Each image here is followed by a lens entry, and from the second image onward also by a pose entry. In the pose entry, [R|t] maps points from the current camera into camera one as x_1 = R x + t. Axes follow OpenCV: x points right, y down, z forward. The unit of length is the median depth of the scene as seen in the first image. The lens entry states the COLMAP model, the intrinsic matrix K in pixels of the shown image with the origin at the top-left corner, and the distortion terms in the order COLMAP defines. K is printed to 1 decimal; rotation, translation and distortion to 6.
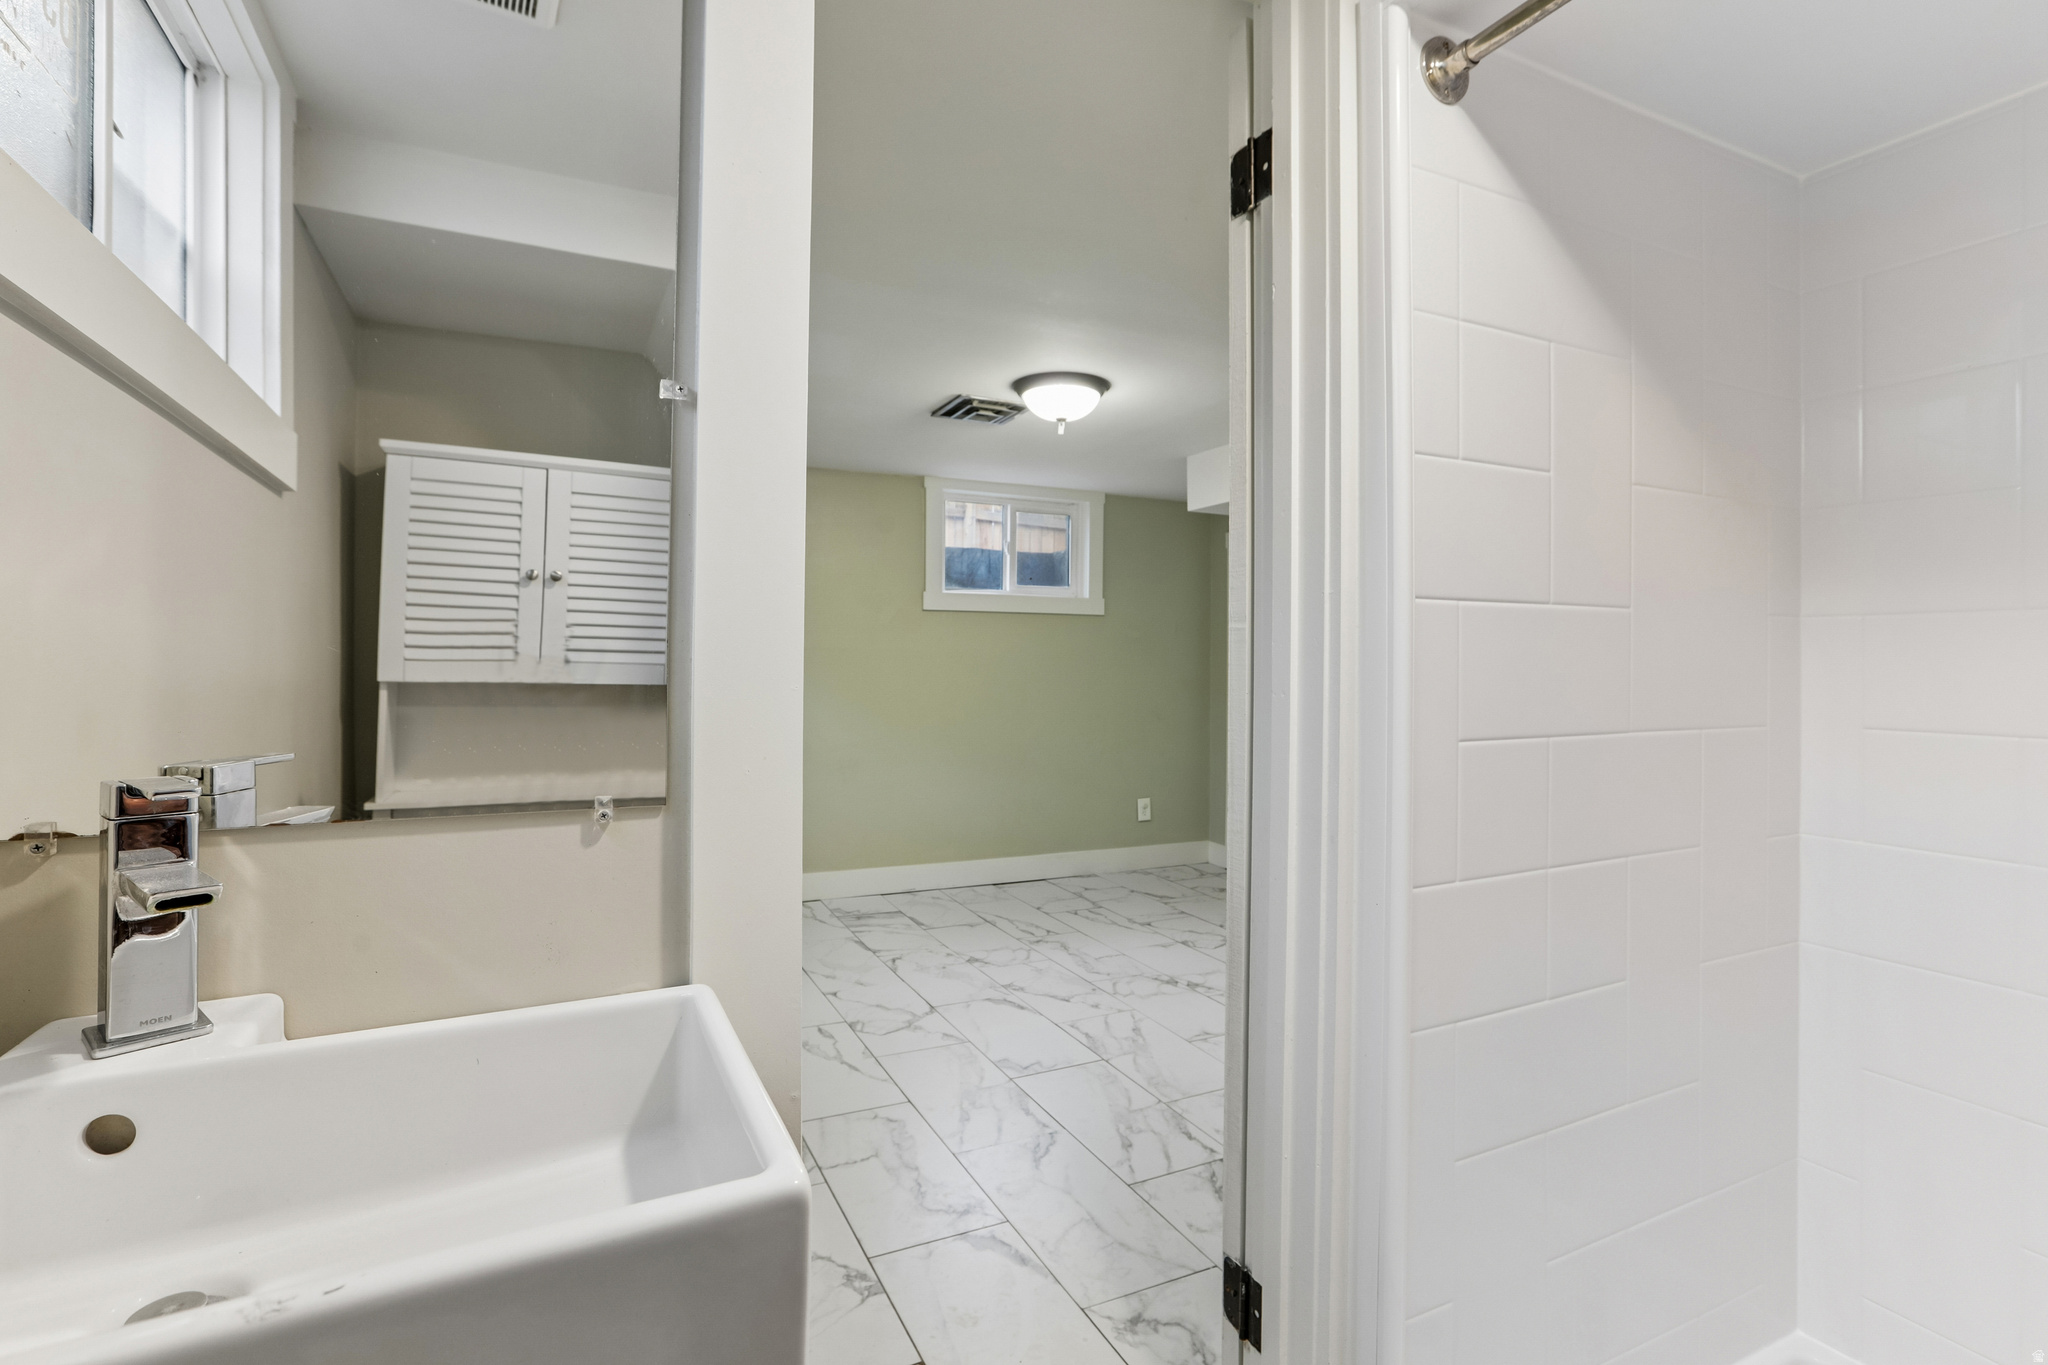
lens RADIAL K [[947.0, 0, 1024.0], [0, 947.0, 676.4], [0, 0, 1]] dist [-0.012694, 0.000635]
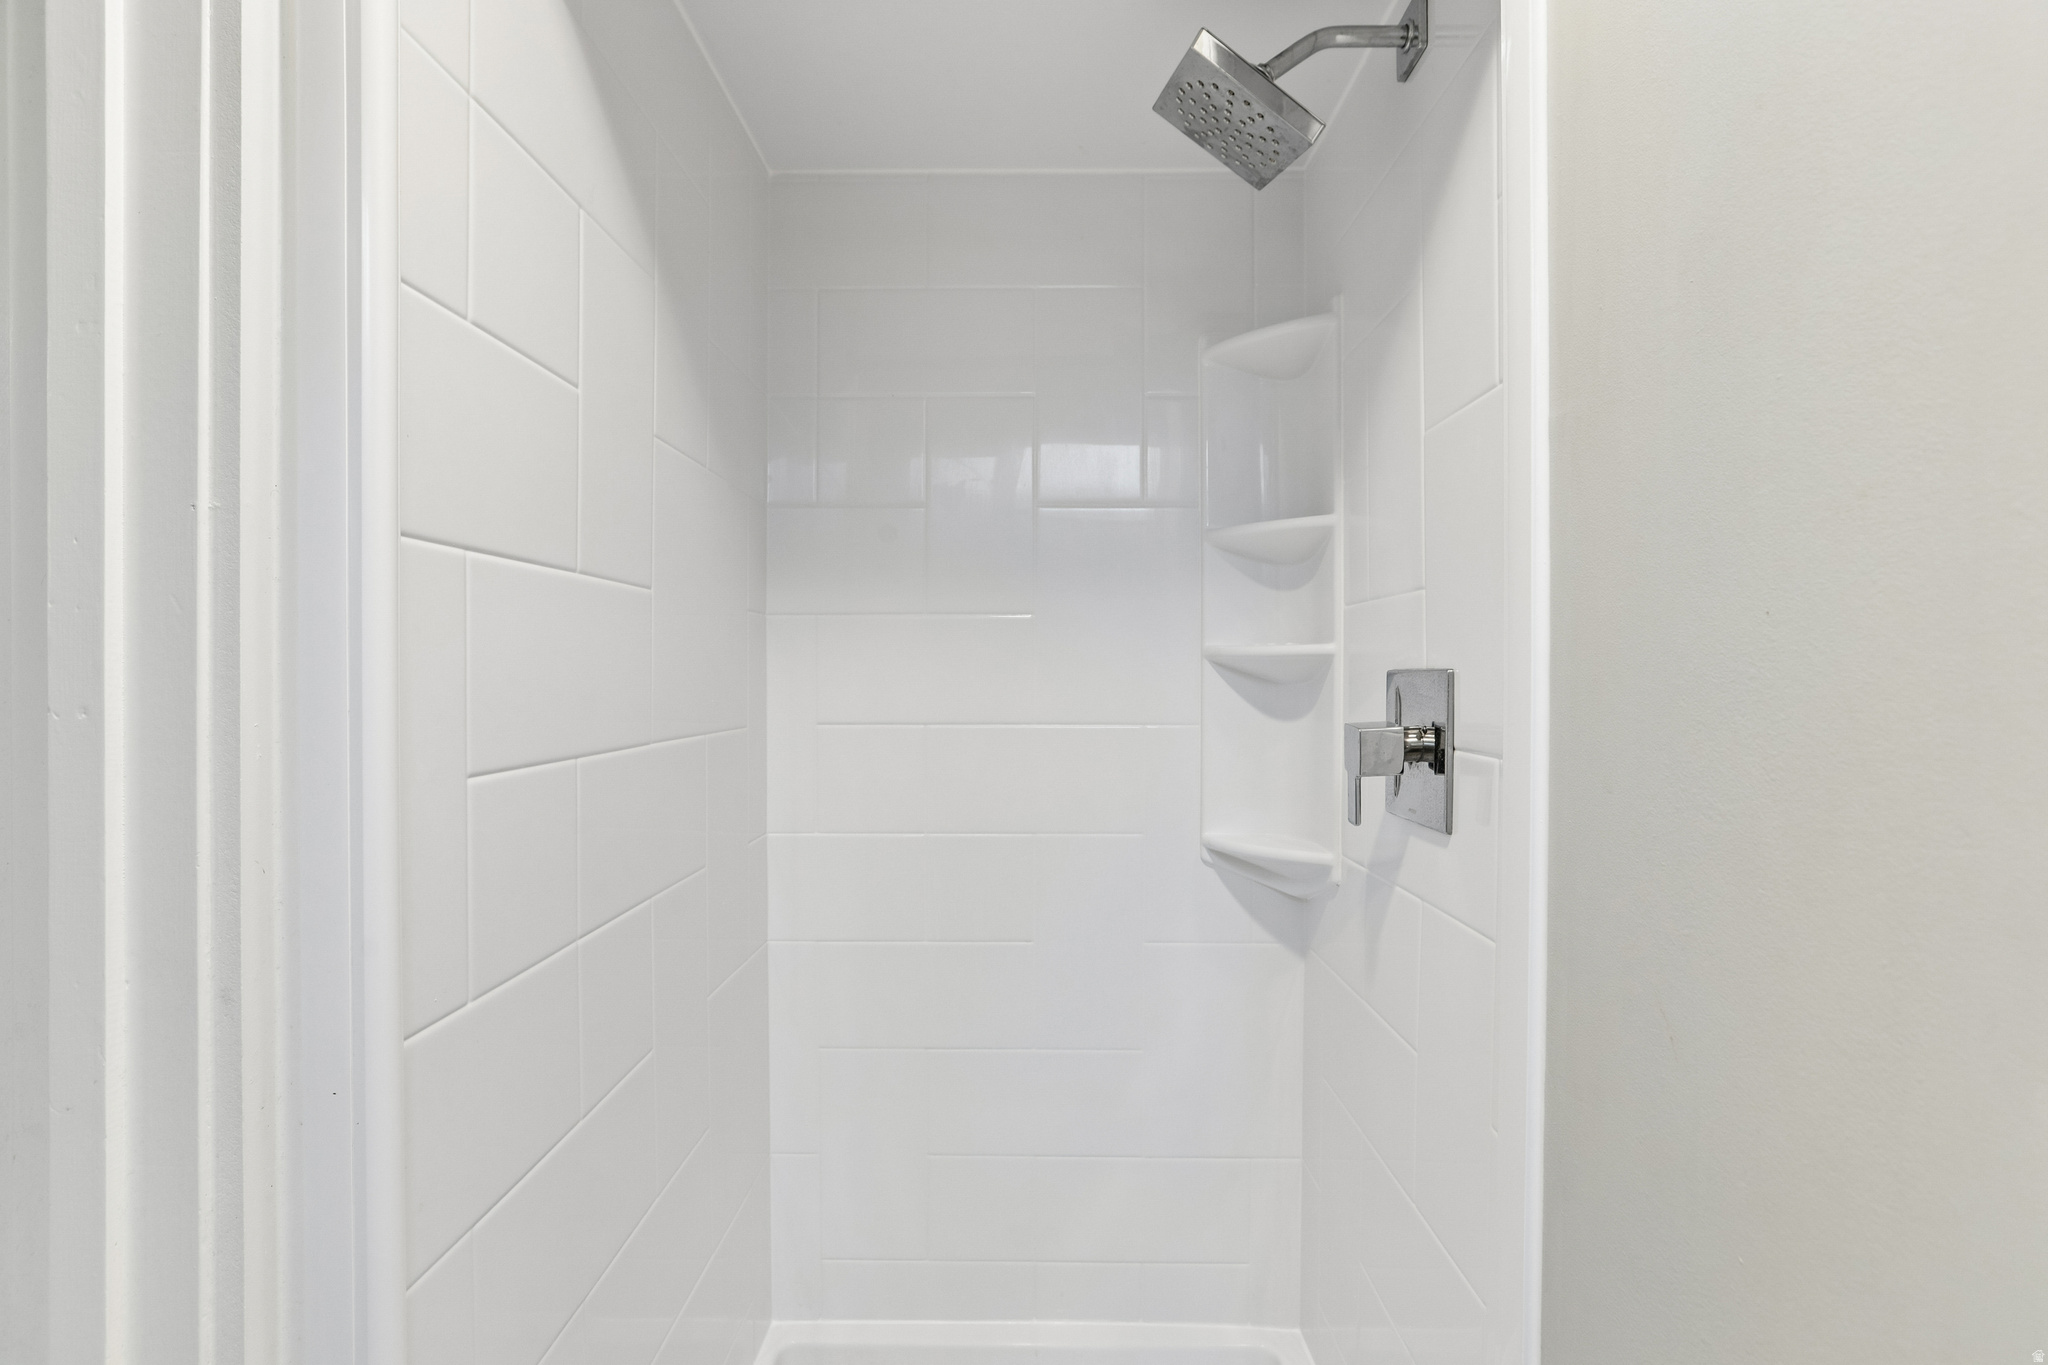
lens RADIAL K [[947.0, 0, 1029.4], [0, 947.0, 680.7], [0, 0, 1]] dist [-0.012694, 0.000635]
pose [[0.444922, -0.009864, 0.895515, 0.069841], [0.014003, 0.999894, 0.004056, 0.007724], [-0.895460, 0.010735, 0.445013, 0.390461]]
